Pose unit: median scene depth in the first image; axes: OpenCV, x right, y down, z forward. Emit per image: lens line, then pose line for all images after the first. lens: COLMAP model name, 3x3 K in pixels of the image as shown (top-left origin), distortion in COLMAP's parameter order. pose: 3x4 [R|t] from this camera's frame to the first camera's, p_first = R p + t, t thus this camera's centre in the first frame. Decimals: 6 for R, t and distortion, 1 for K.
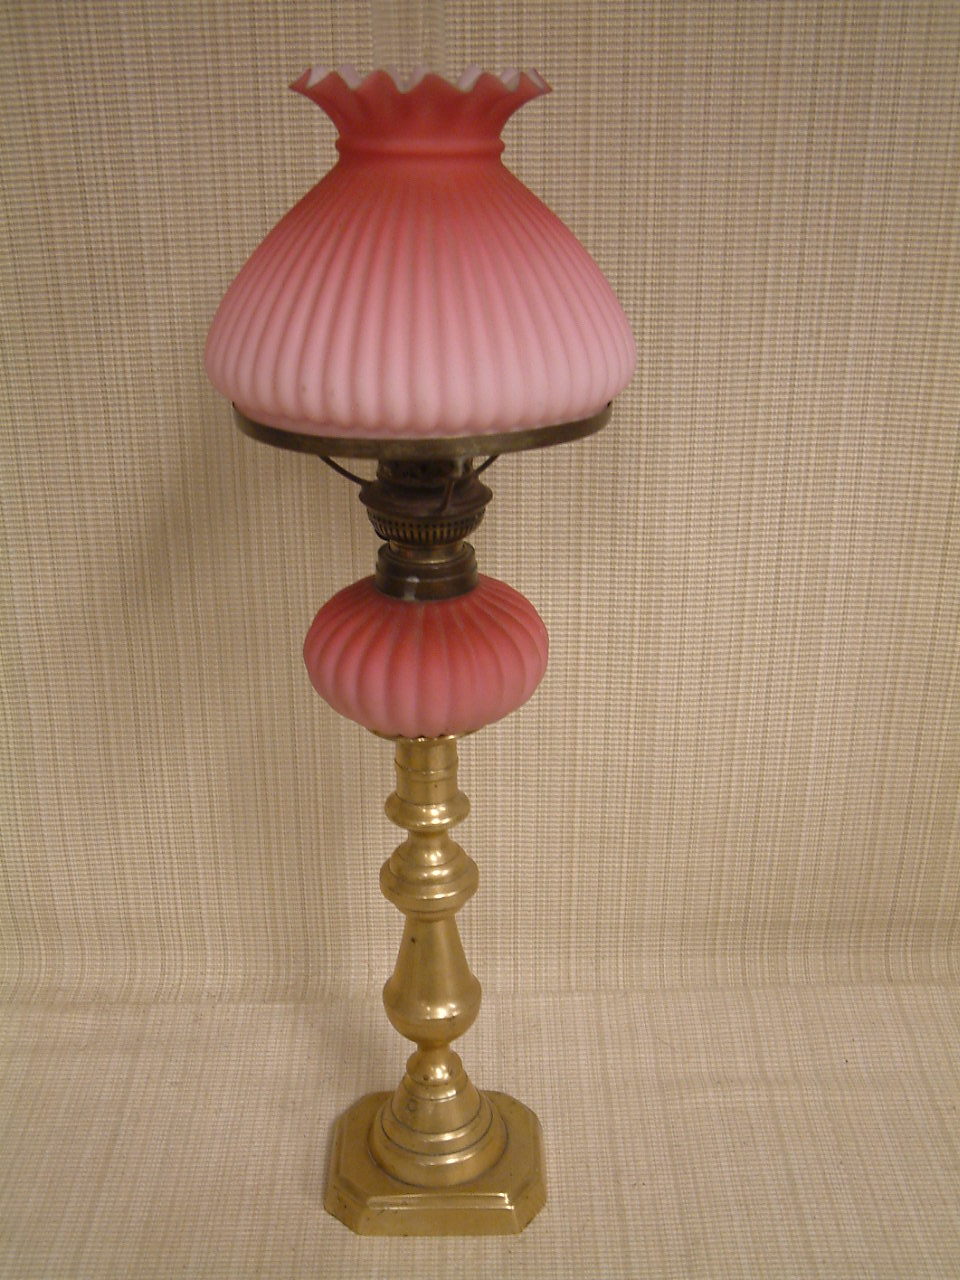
lens RADIAL K [[1620.9, 0, 487.6], [0, 1620.9, 668.0], [0, 0, 1]] dist [-0.099644, 0.000000]
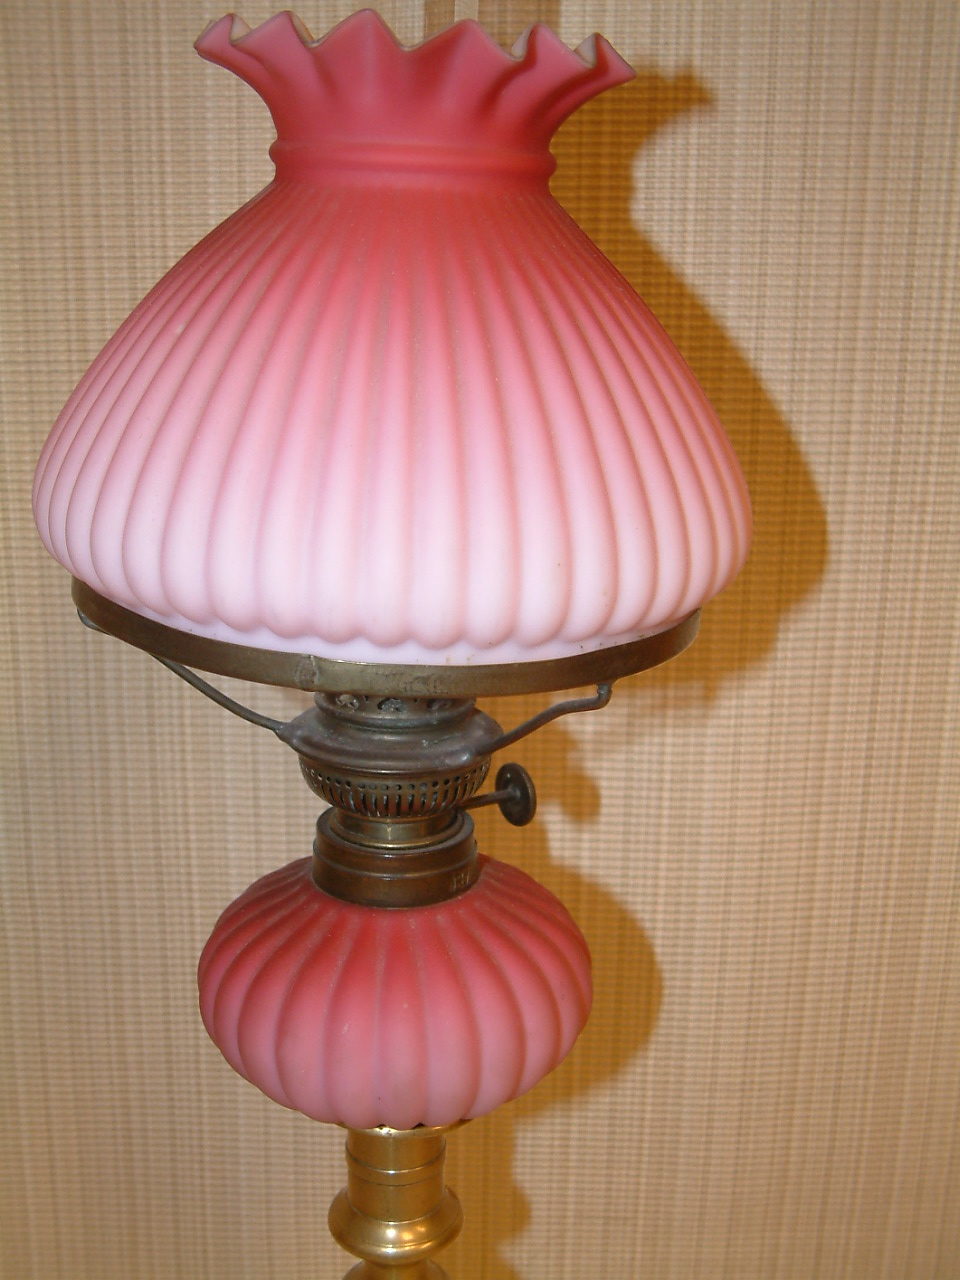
lens RADIAL K [[1620.9, 0, 486.8], [0, 1620.9, 660.6], [0, 0, 1]] dist [-0.099644, 0.000000]
pose [[0.999813, 0.012744, 0.014547, 0.005961], [-0.010292, 0.987435, -0.157689, -0.027756], [-0.016374, 0.157510, 0.987382, 0.309533]]
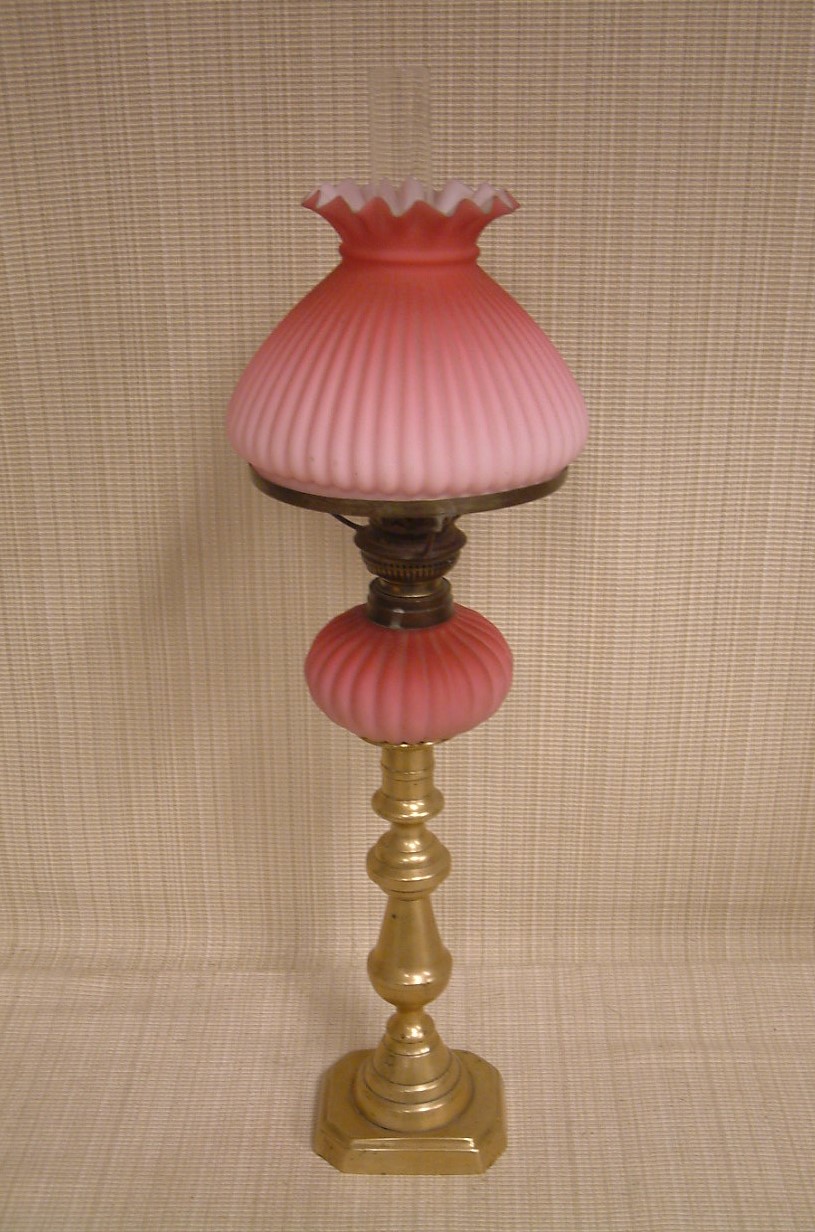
lens RADIAL K [[1624.0, 0, 442.5], [0, 1624.0, 618.9], [0, 0, 1]] dist [-0.104341, 0.000000]
pose [[0.999866, 0.011594, -0.011584, -0.000220], [-0.011793, 0.999781, -0.017300, -0.023137], [0.011381, 0.017434, 0.999783, -0.149822]]
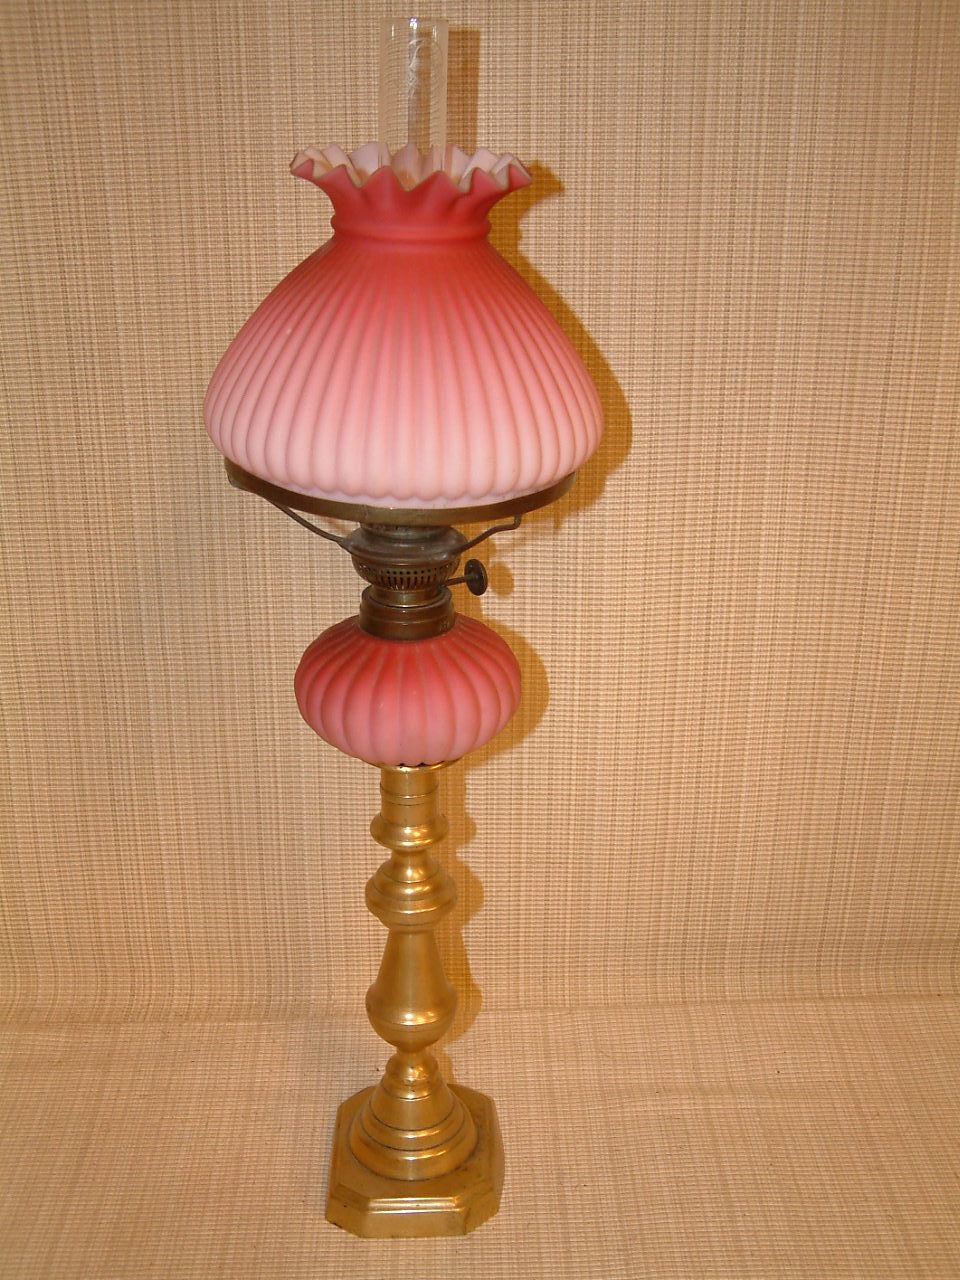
lens RADIAL K [[1620.9, 0, 489.4], [0, 1620.9, 665.4], [0, 0, 1]] dist [-0.099644, 0.000000]
pose [[0.999812, -0.001462, 0.019335, 0.013651], [0.002089, 0.999471, -0.032455, 0.011149], [-0.019277, 0.032490, 0.999286, -0.072055]]
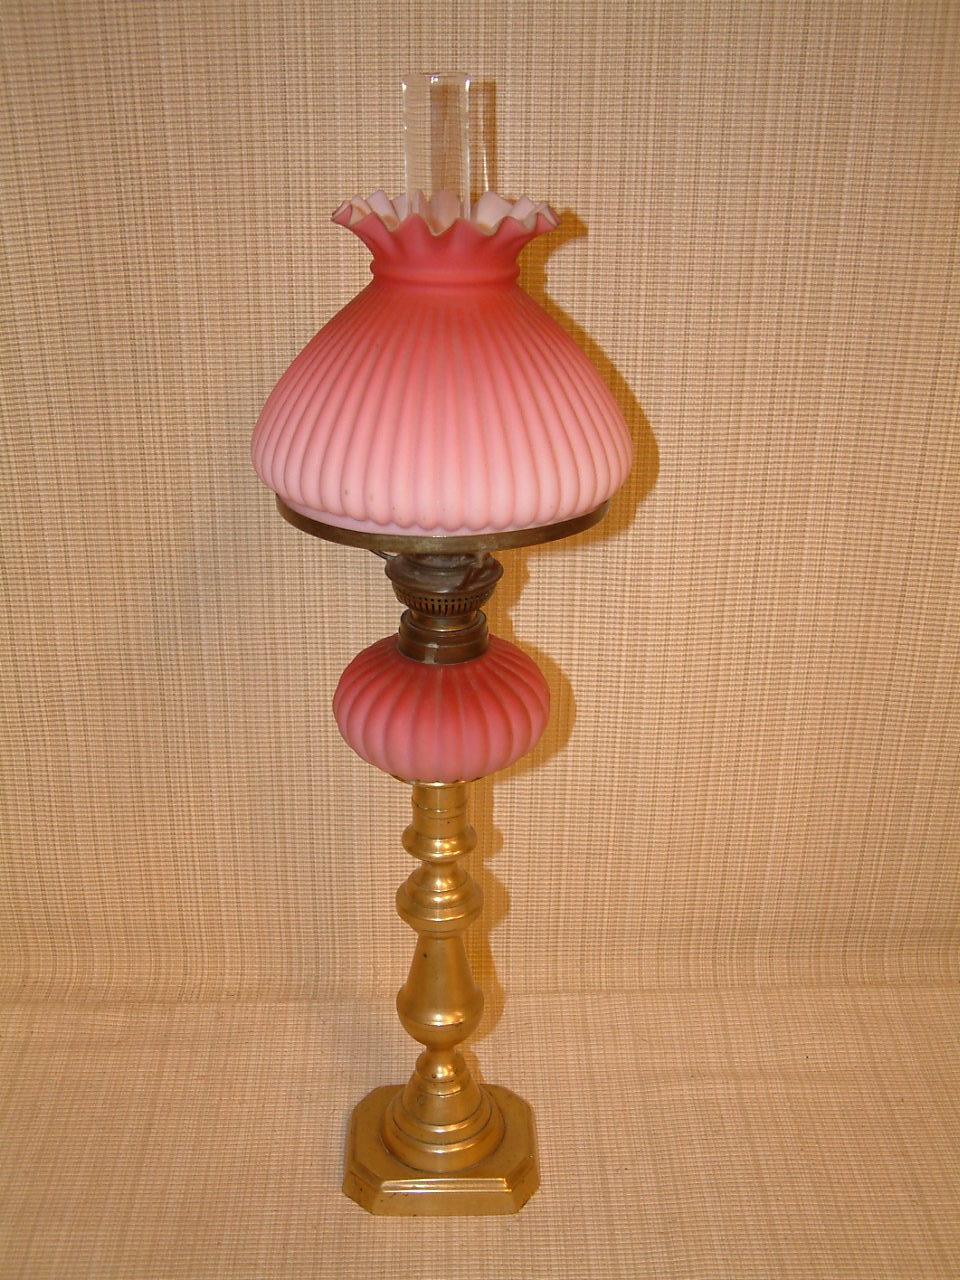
lens RADIAL K [[1620.9, 0, 488.1], [0, 1620.9, 672.1], [0, 0, 1]] dist [-0.099644, 0.000000]
pose [[0.999700, 0.006931, 0.023482, -0.027426], [-0.007548, 0.999627, 0.026261, -0.053526], [-0.023291, -0.026430, 0.999379, -0.109381]]
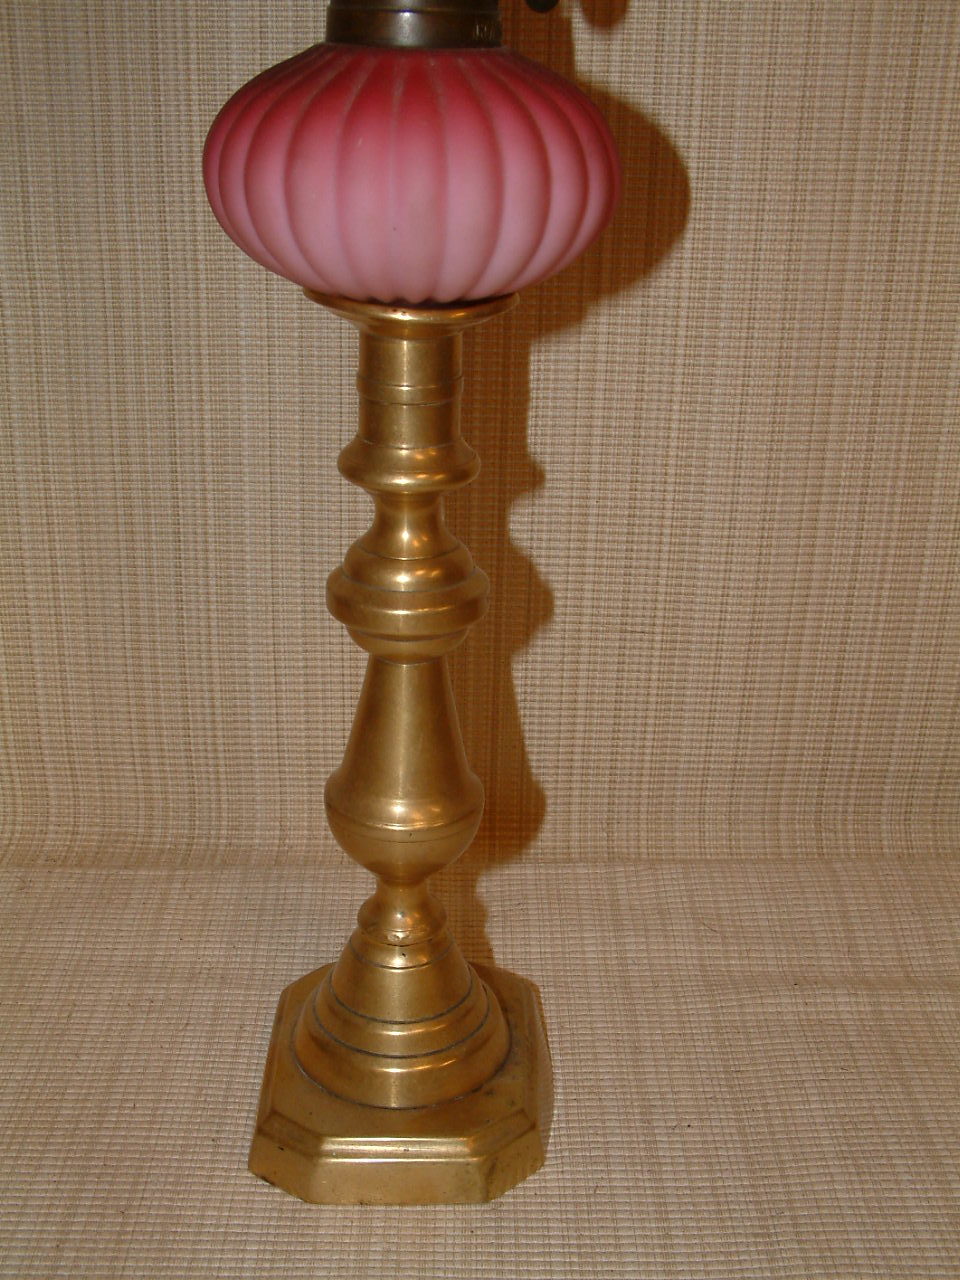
lens RADIAL K [[1620.9, 0, 488.8], [0, 1620.9, 659.6], [0, 0, 1]] dist [-0.099644, 0.000000]
pose [[0.999648, 0.023042, 0.013150, 0.005874], [-0.022645, 0.999306, -0.029576, 0.155715], [-0.013823, 0.029268, 0.999476, 0.356136]]
